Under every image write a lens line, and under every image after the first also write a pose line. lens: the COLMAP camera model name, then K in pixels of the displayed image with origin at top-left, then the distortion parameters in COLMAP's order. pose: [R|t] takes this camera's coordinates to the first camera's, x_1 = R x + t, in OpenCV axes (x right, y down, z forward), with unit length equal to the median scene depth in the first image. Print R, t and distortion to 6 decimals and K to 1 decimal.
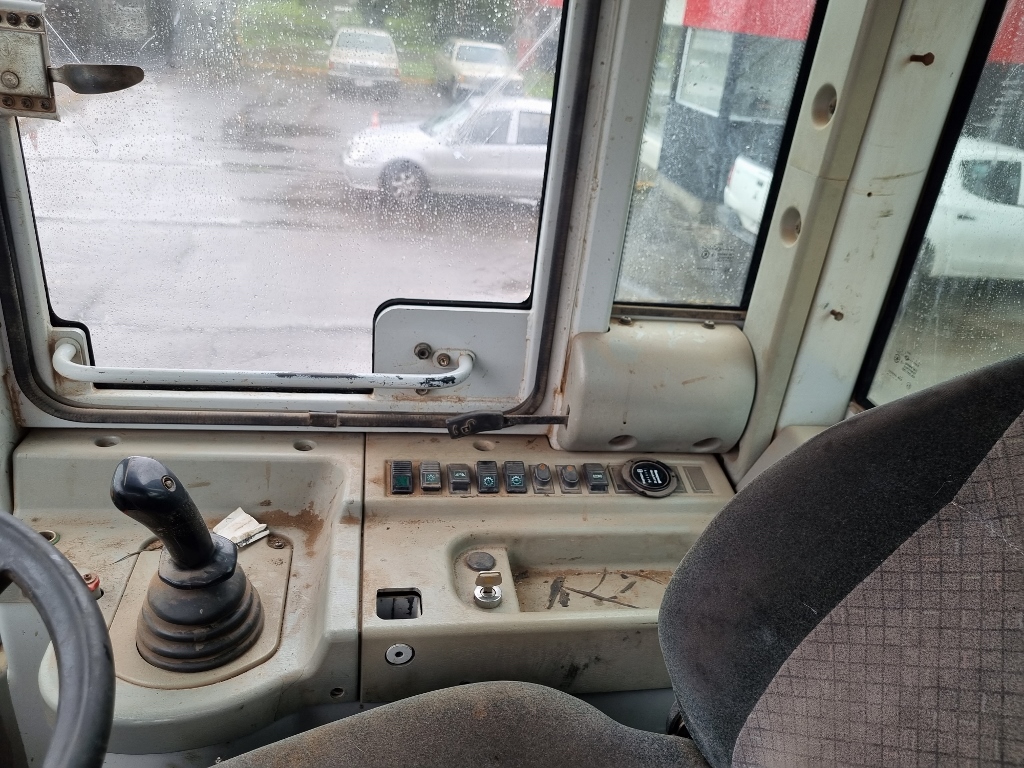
lens RADIAL K [[789.8, 0, 523.9], [0, 789.8, 400.8], [0, 0, 1]] dist [0.042470, -0.034362]
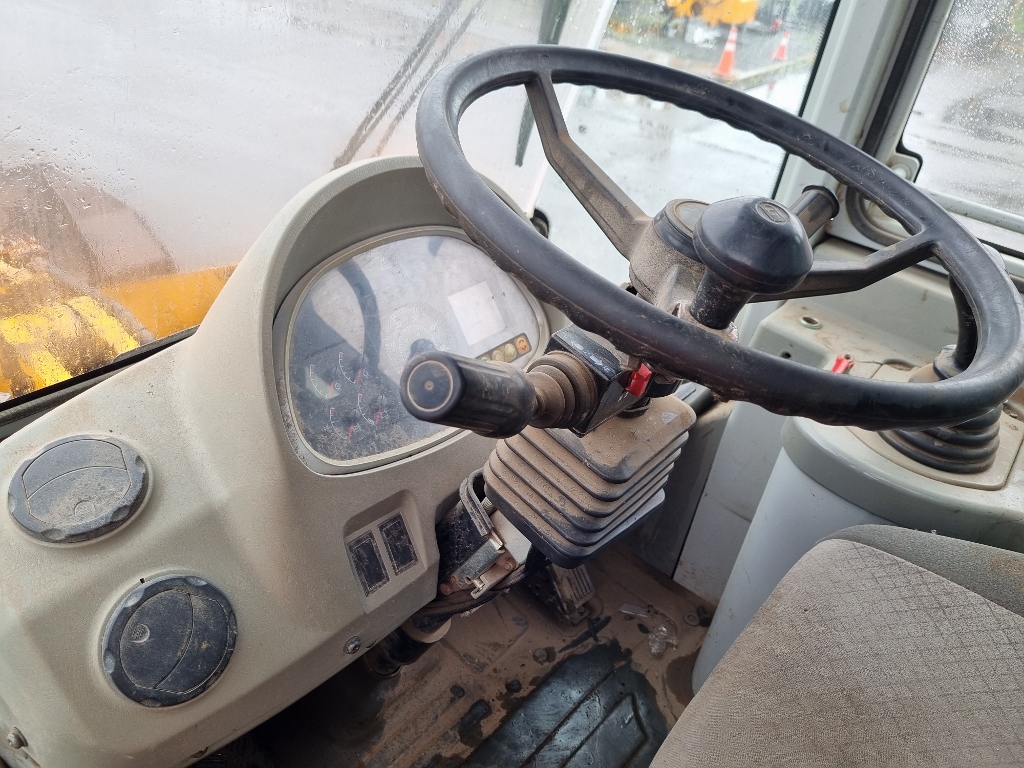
lens RADIAL K [[789.8, 0, 496.1], [0, 789.8, 403.9], [0, 0, 1]] dist [0.042470, -0.034362]
pose [[0.665441, 0.404564, -0.627309, -0.122521], [-0.386390, 0.905727, 0.174245, 0.240577], [0.638664, 0.126436, 0.759027, -0.148435]]
